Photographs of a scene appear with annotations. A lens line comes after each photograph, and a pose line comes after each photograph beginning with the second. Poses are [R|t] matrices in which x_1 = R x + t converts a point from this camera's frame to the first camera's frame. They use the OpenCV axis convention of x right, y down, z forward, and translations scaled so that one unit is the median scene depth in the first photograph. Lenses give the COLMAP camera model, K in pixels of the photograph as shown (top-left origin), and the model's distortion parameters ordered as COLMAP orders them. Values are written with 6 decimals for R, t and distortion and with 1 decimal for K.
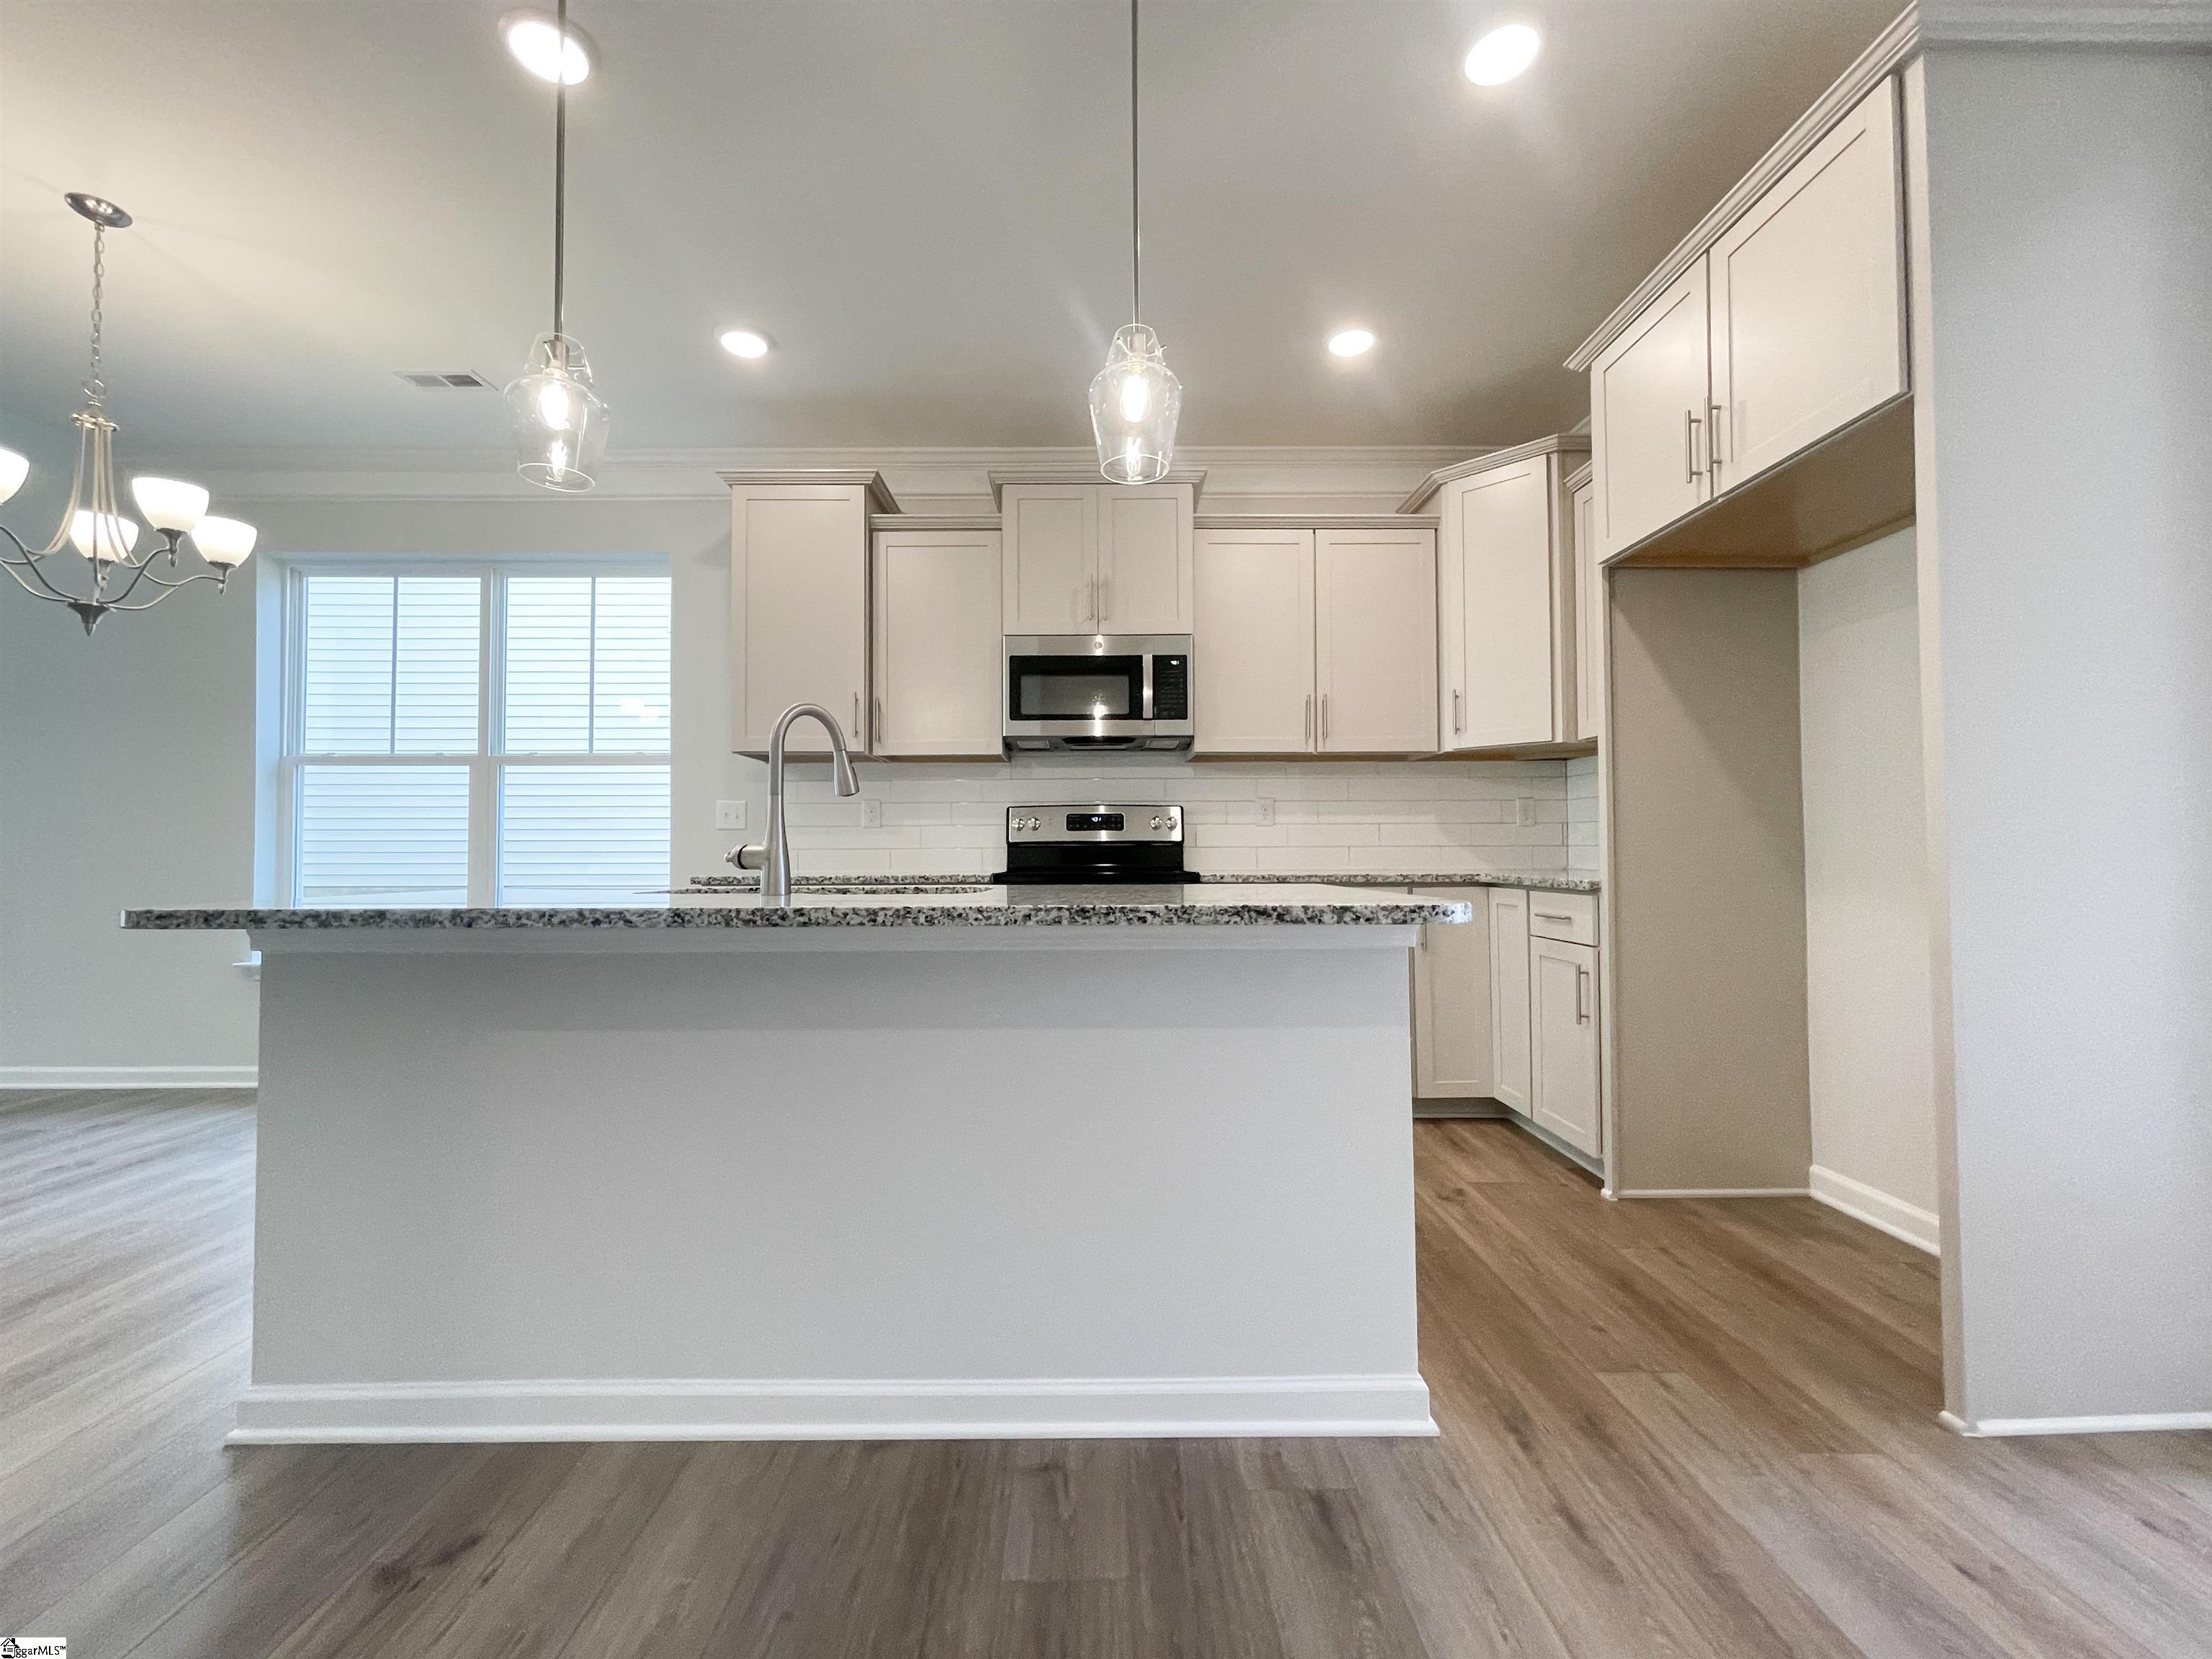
lens RADIAL K [[893.7, 0, 1114.5], [0, 893.7, 828.4], [0, 0, 1]] dist [-0.006346, 0.000109]
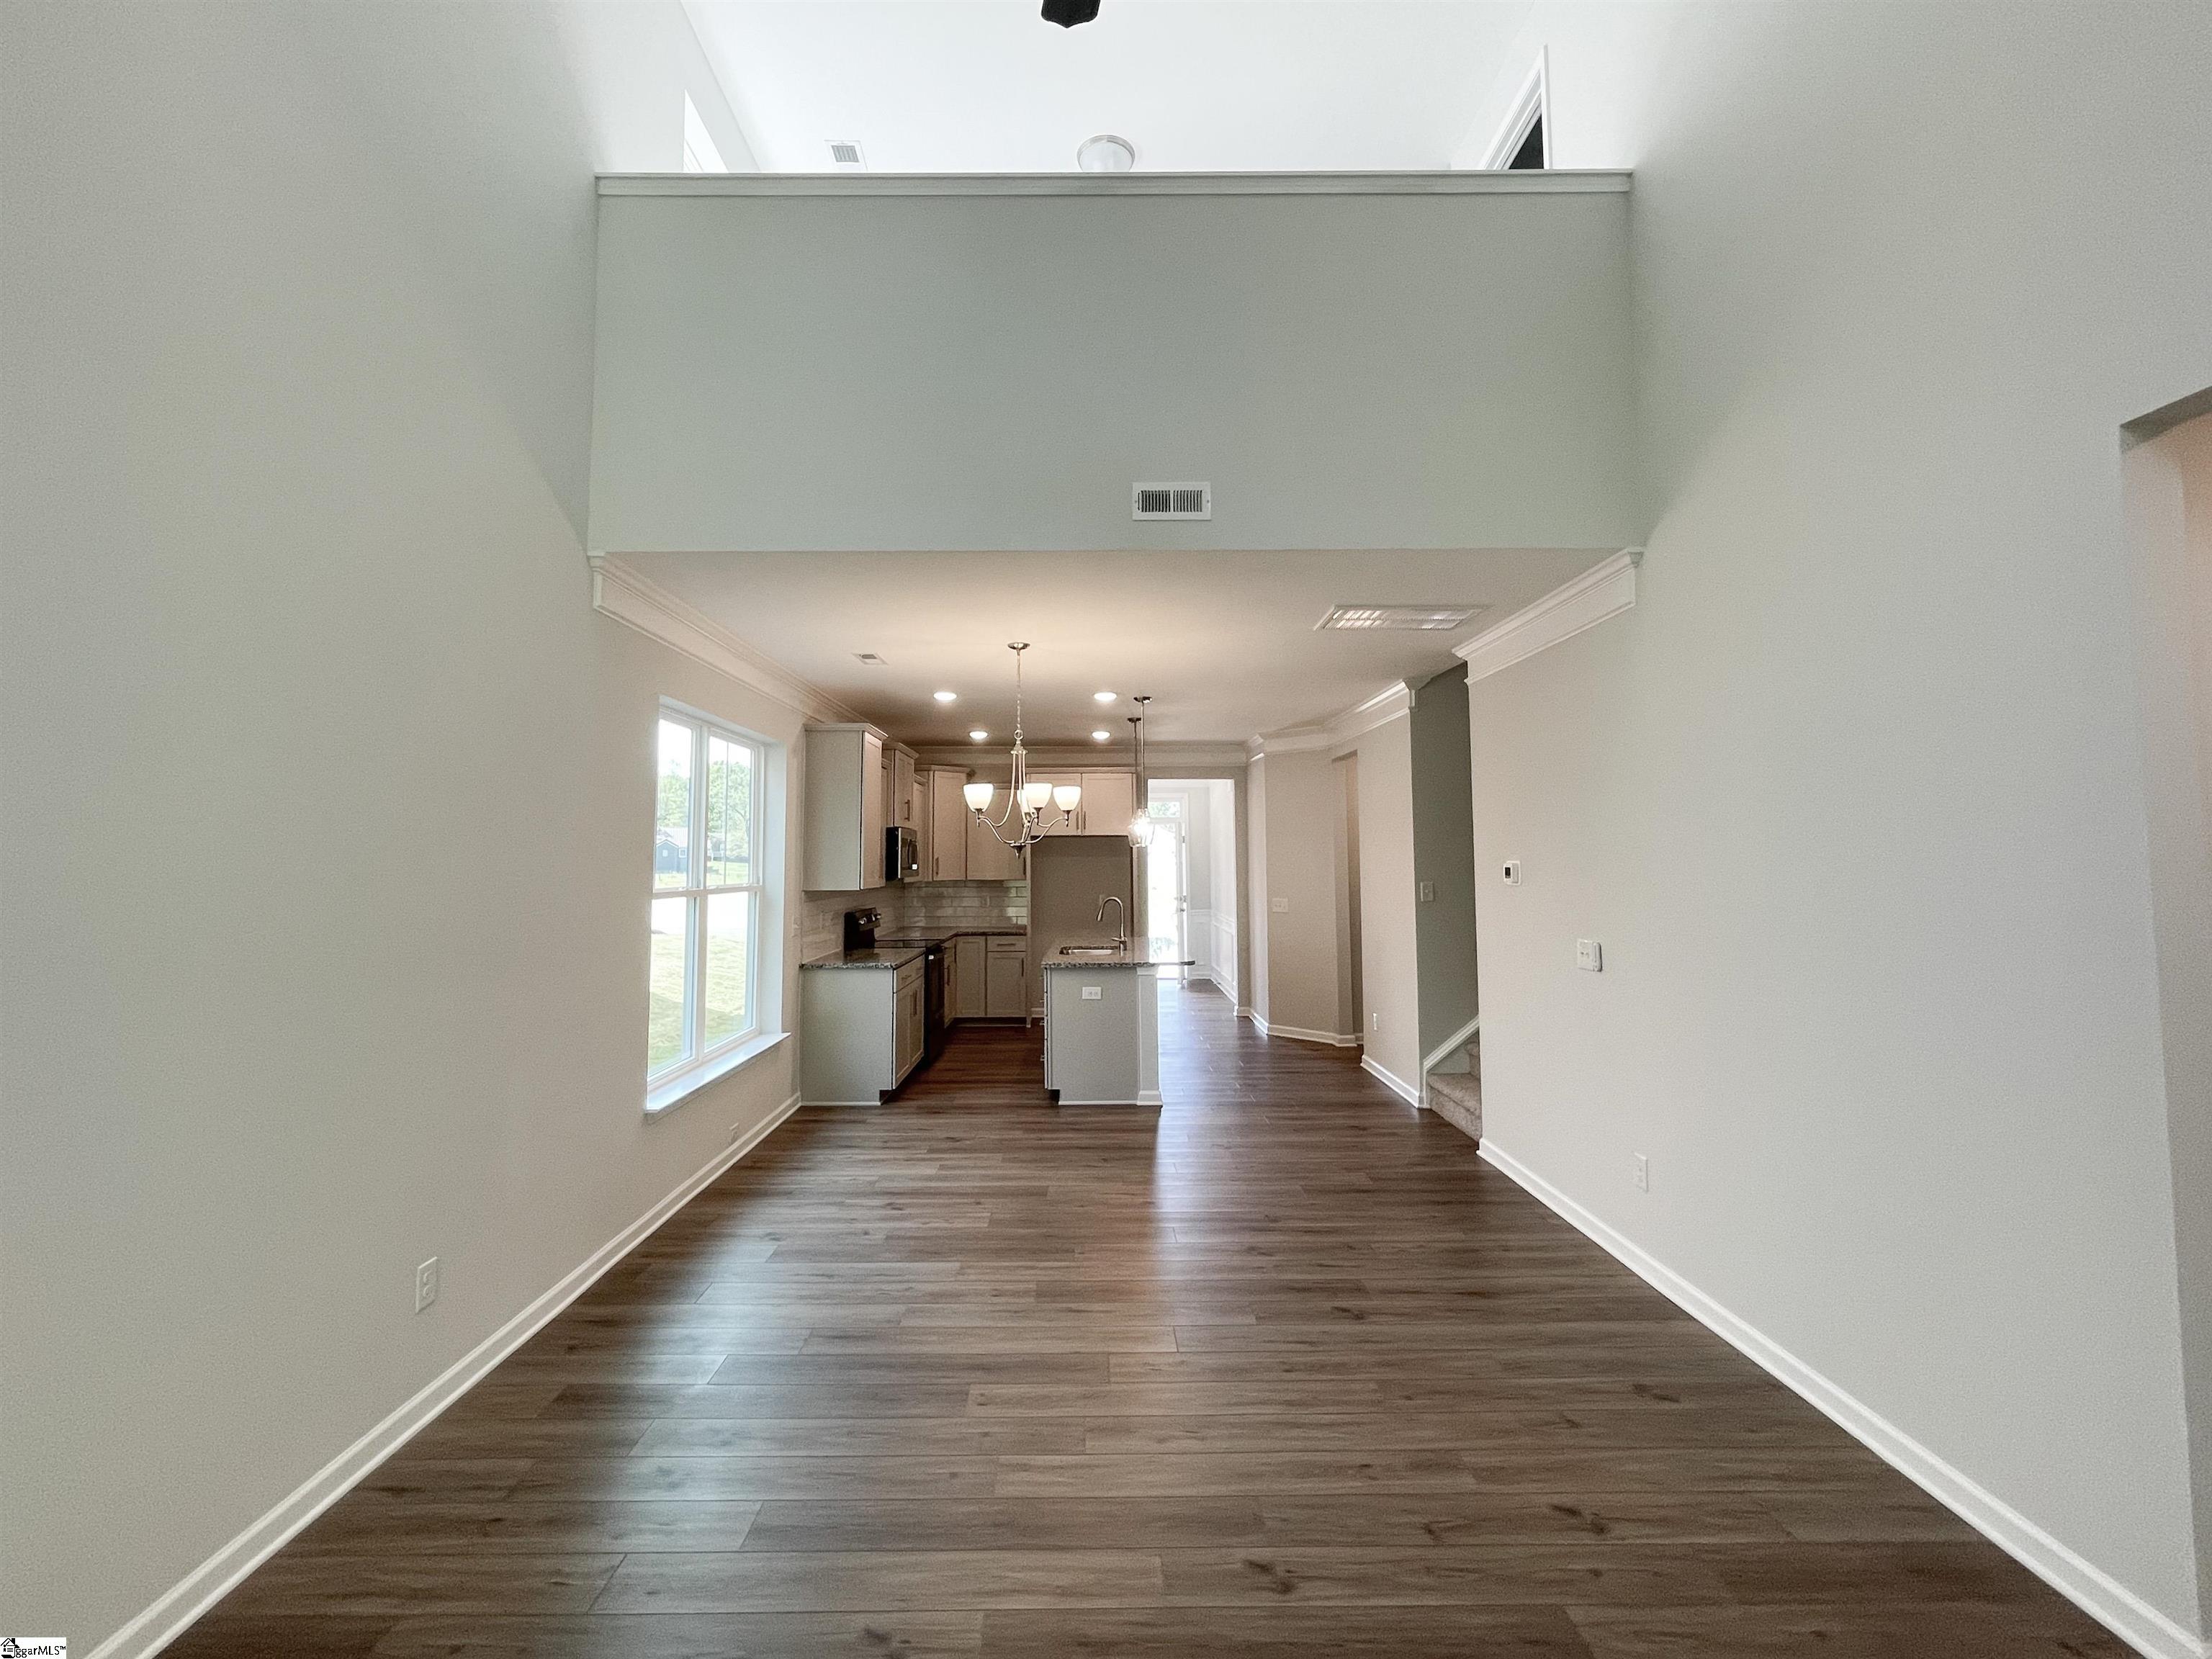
lens RADIAL K [[938.5, 0, 1083.8], [0, 938.5, 772.2], [0, 0, 1]] dist [-0.000486, -0.000104]
pose [[0.027617, 0.101968, 0.994404, -2.176782], [-0.020420, 0.994634, -0.101425, -0.131376], [-0.999410, -0.017504, 0.029551, 0.519700]]
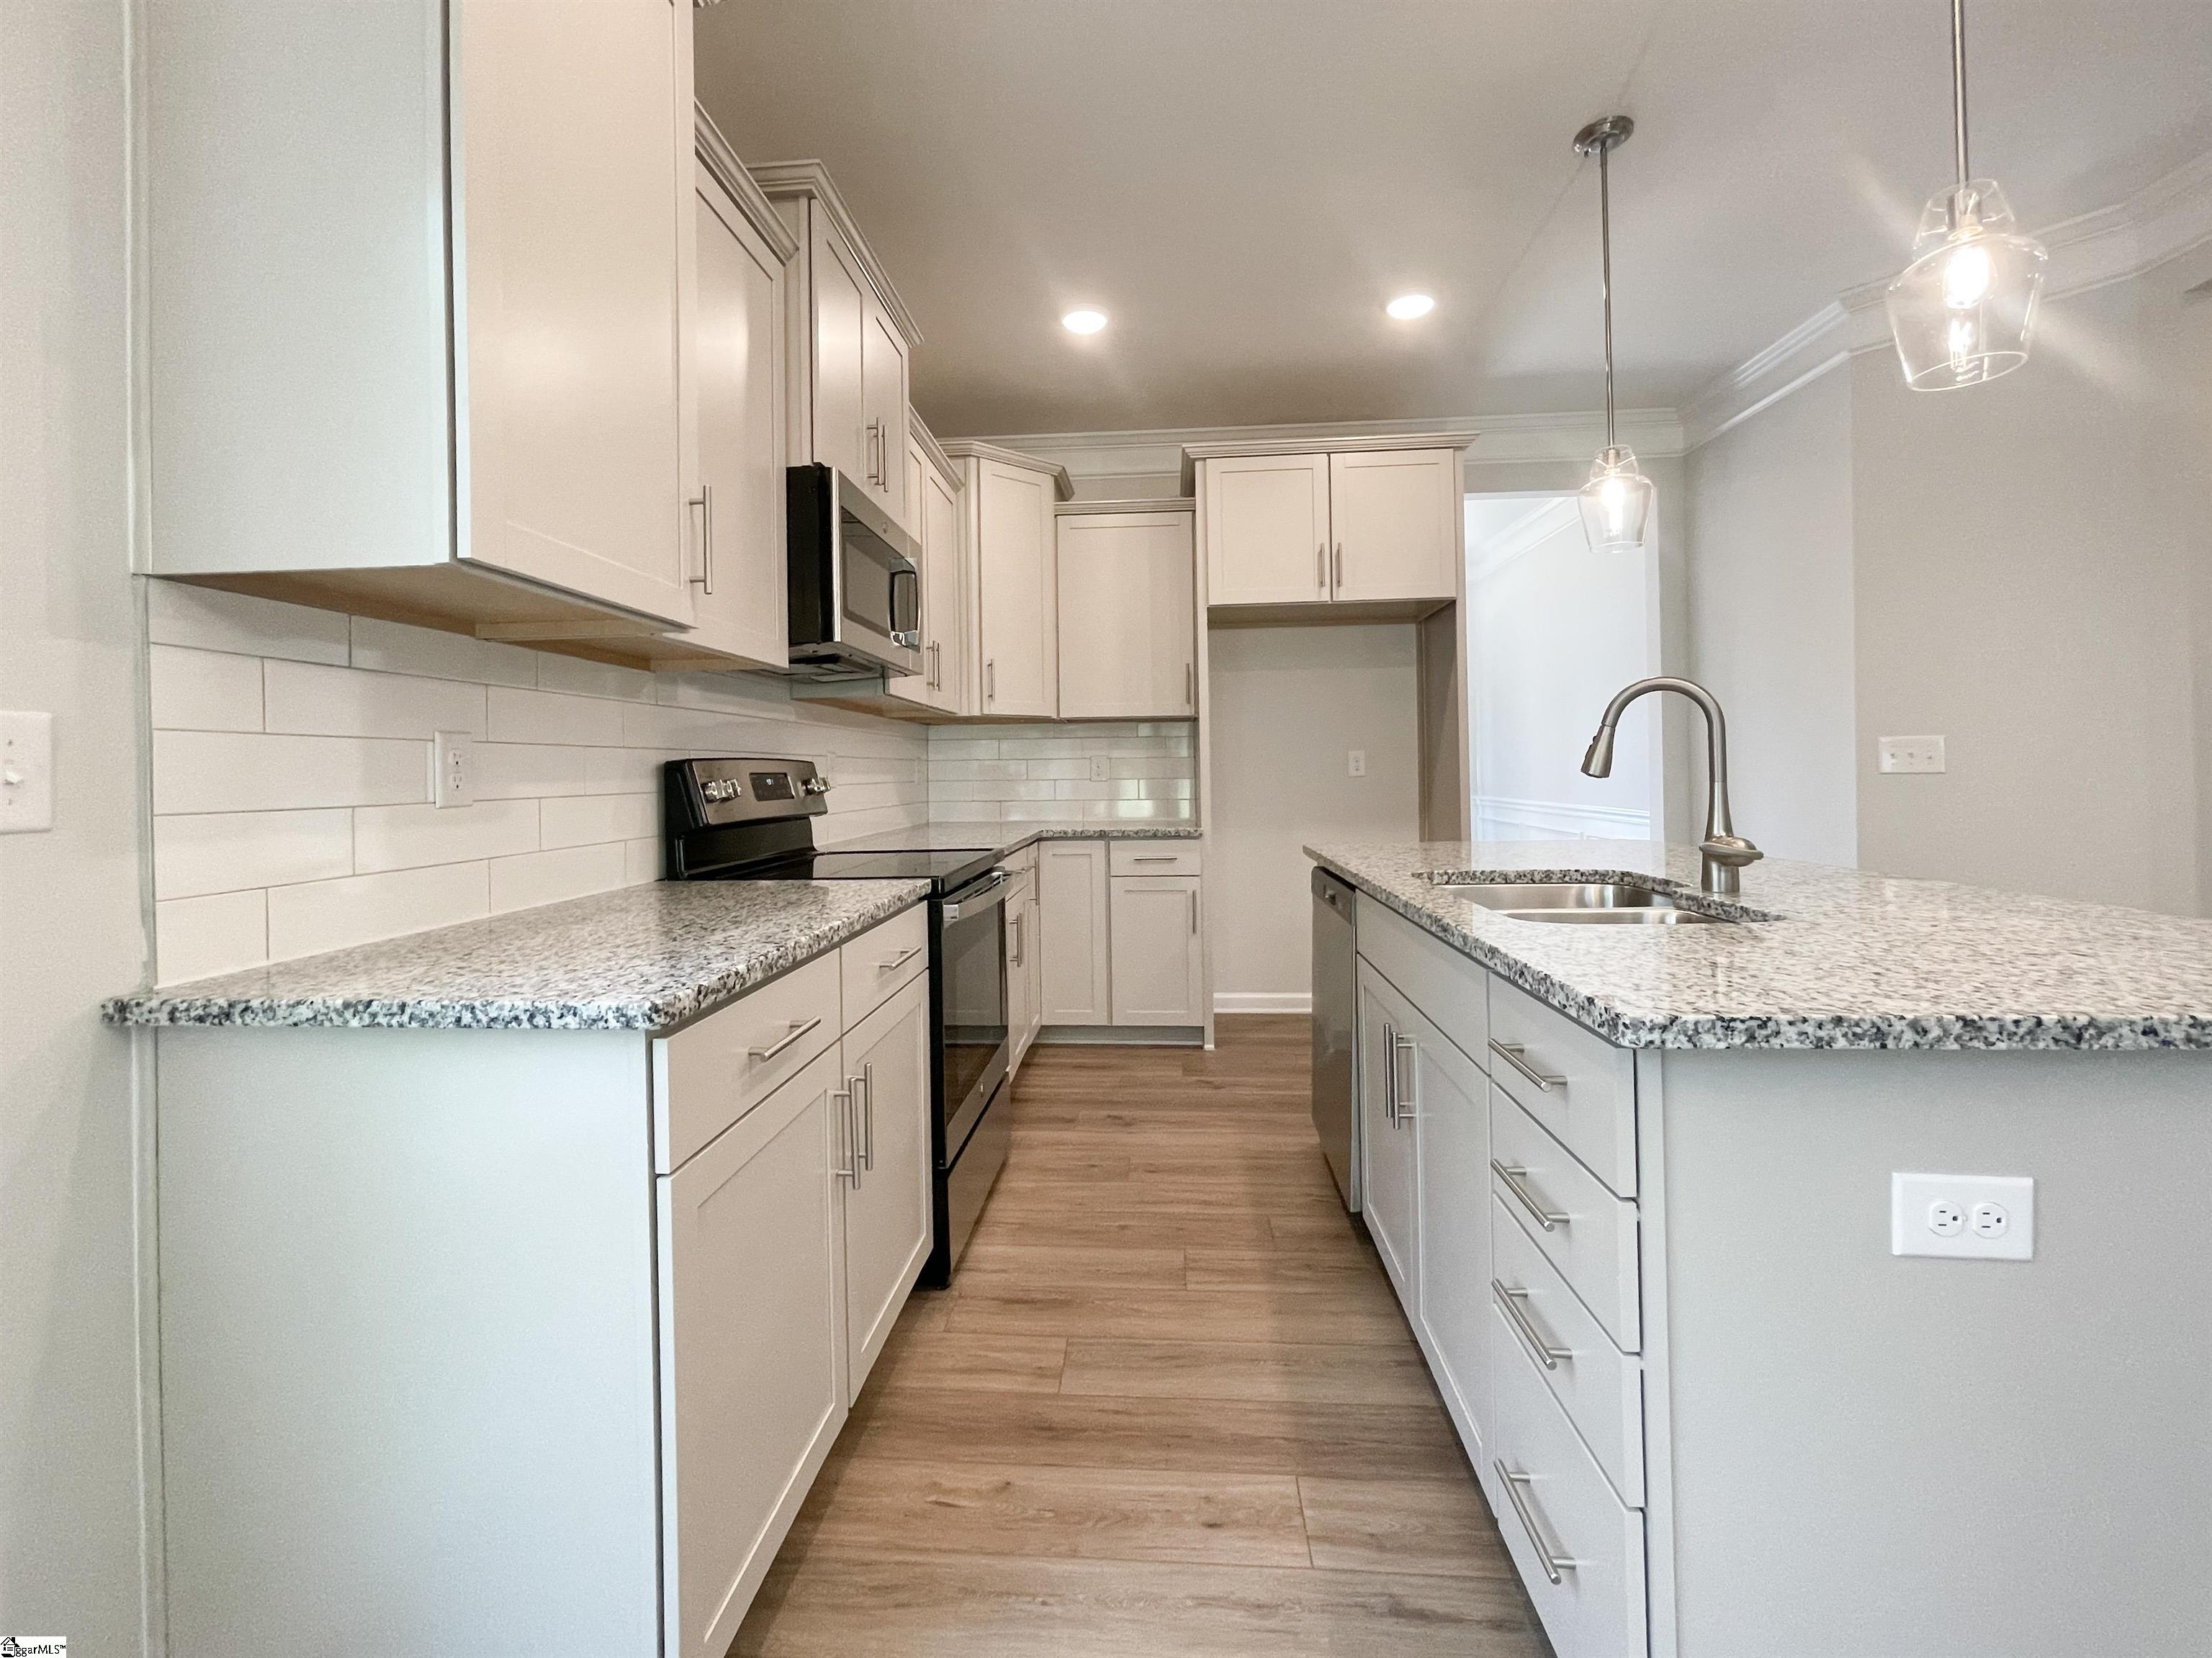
lens RADIAL K [[938.4, 0, 1083.8], [0, 938.4, 771.7], [0, 0, 1]] dist [-0.000486, -0.000104]
pose [[0.112752, 0.004633, 0.993612, -0.695379], [-0.010208, 0.999942, -0.003504, -0.018112], [-0.993571, -0.009748, 0.112793, 0.756521]]
